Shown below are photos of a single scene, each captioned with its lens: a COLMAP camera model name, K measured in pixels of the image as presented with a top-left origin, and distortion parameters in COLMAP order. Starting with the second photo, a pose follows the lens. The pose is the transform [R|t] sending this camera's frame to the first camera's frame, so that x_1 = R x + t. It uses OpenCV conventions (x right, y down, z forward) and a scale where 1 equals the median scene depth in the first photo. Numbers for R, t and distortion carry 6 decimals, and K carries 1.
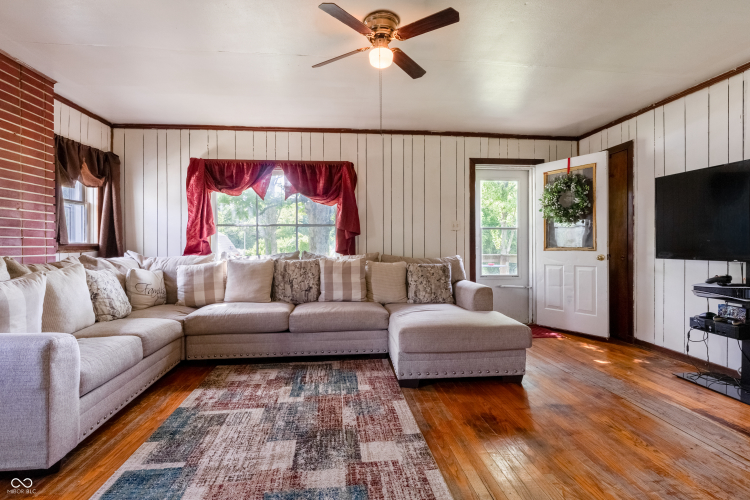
lens RADIAL K [[347.9, 0, 386.9], [0, 347.9, 240.8], [0, 0, 1]] dist [-0.001370, -0.000235]
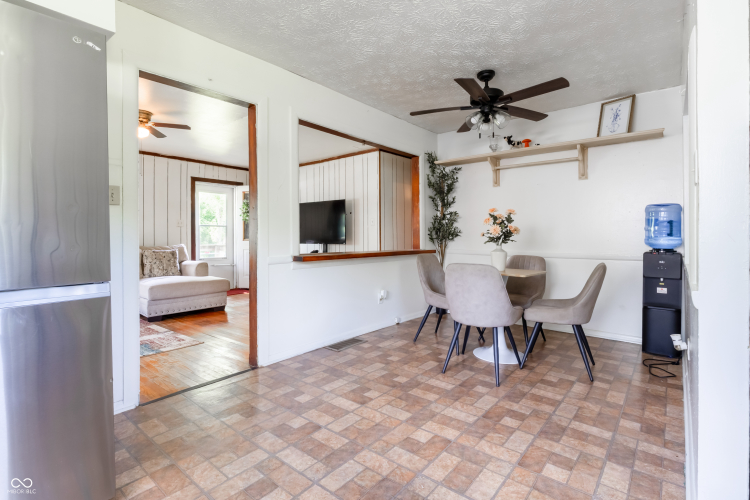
lens RADIAL K [[347.9, 0, 386.9], [0, 347.9, 240.8], [0, 0, 1]] dist [-0.001370, -0.000235]
pose [[0.719272, -0.007043, 0.694693, -0.193224], [-0.007157, 0.999820, 0.017547, -0.003559], [-0.694691, -0.017593, 0.719093, -0.645100]]
